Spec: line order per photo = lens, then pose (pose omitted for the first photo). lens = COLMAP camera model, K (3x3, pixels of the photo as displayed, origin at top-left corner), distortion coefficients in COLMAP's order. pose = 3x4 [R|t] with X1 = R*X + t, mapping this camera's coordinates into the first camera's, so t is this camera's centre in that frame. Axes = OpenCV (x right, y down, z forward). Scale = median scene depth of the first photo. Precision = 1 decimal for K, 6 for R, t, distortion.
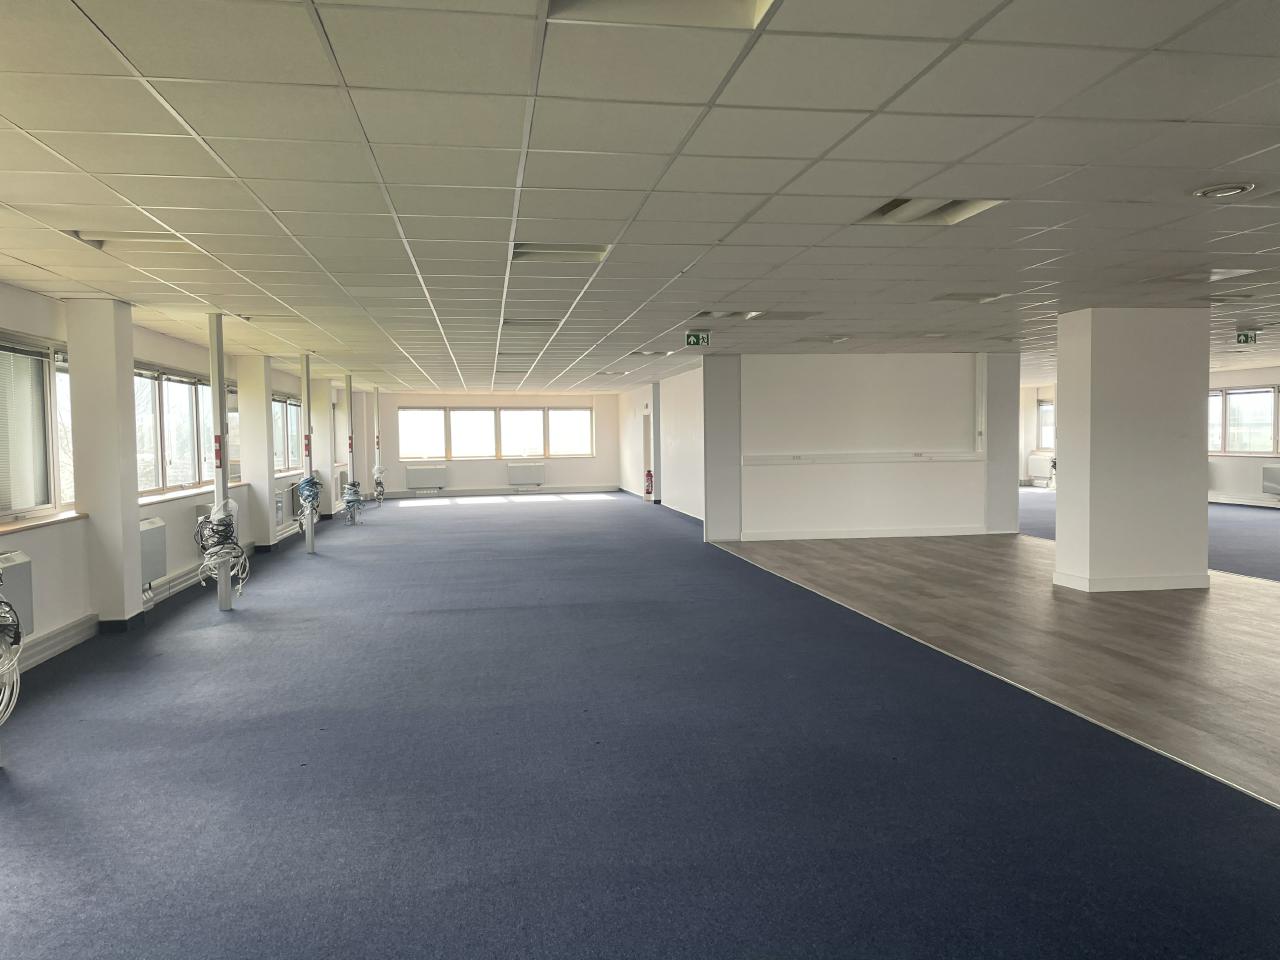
lens RADIAL K [[945.8, 0, 636.6], [0, 945.8, 477.8], [0, 0, 1]] dist [0.108998, -0.125400]
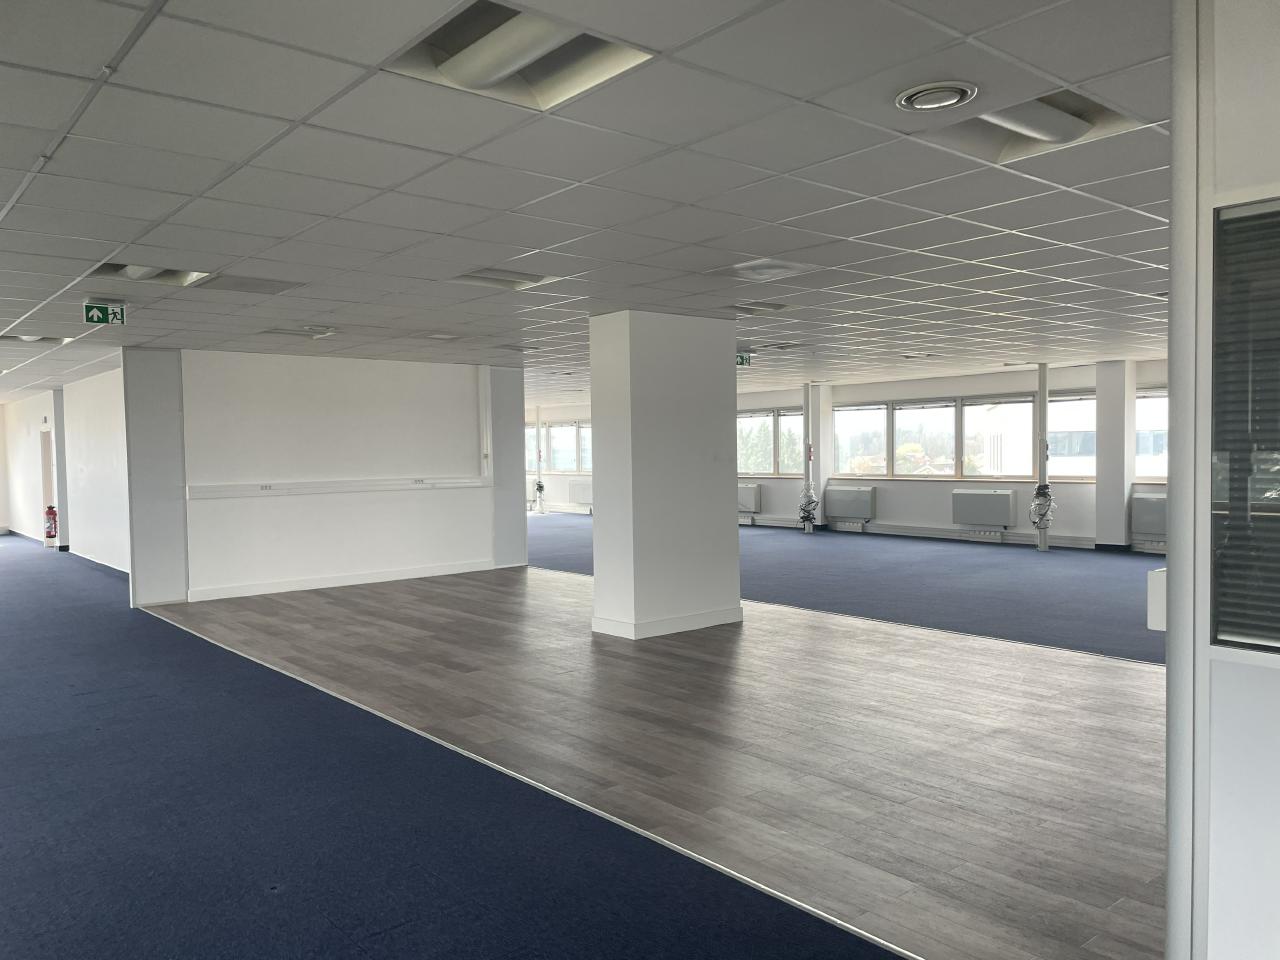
lens RADIAL K [[945.8, 0, 636.6], [0, 945.8, 477.8], [0, 0, 1]] dist [0.108998, -0.125400]
pose [[0.855916, -0.015940, 0.516870, 0.032450], [0.028272, 0.999472, -0.015994, -0.011103], [-0.516342, 0.028302, 0.855915, 0.243225]]
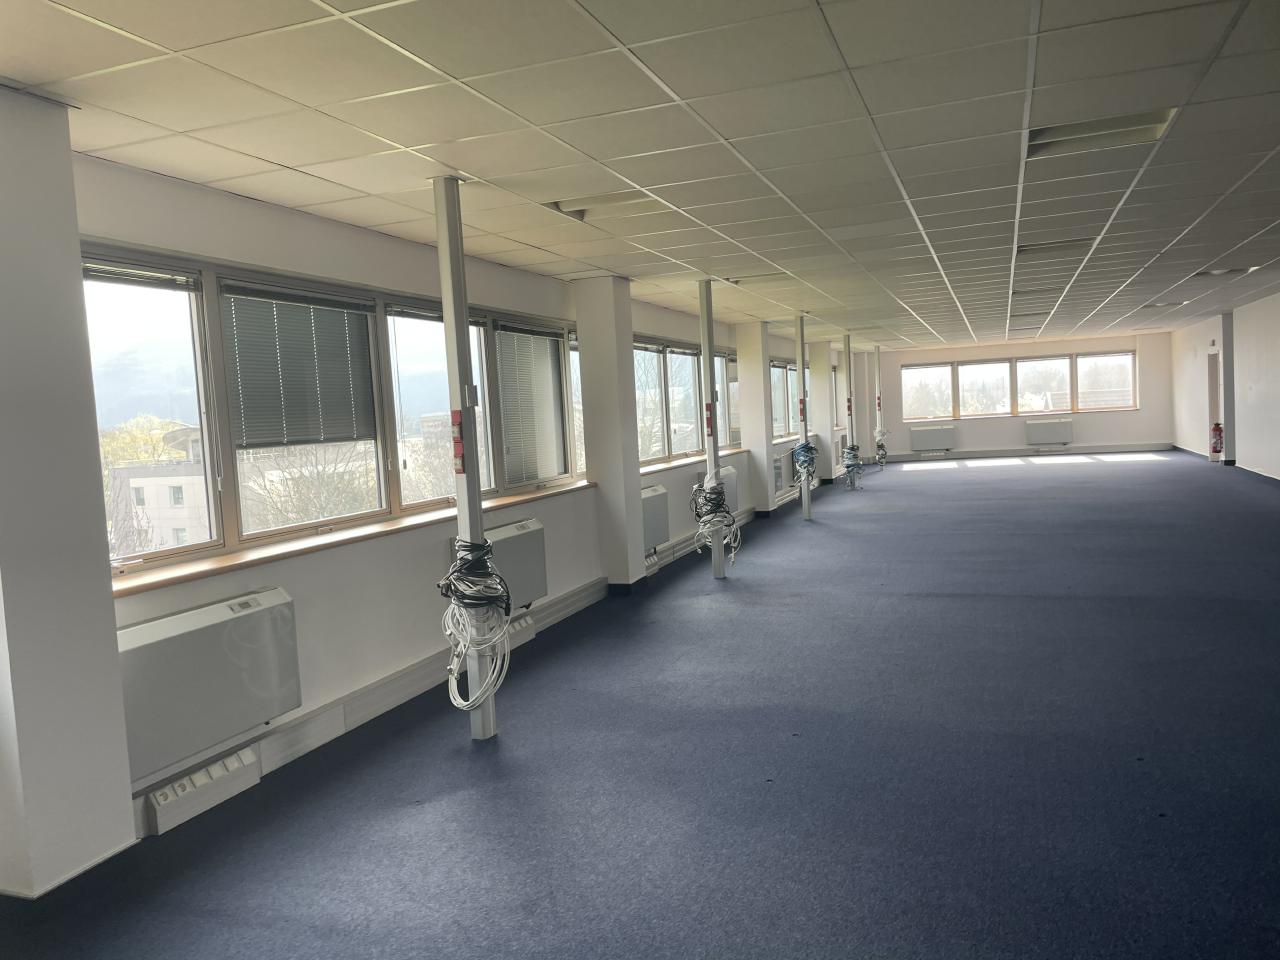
lens RADIAL K [[945.8, 0, 636.6], [0, 945.8, 477.8], [0, 0, 1]] dist [0.108998, -0.125400]
pose [[0.866654, -0.002609, -0.498903, -0.009014], [0.022723, 0.999155, 0.034246, -0.002046], [0.498392, -0.041016, 0.865981, 0.091925]]
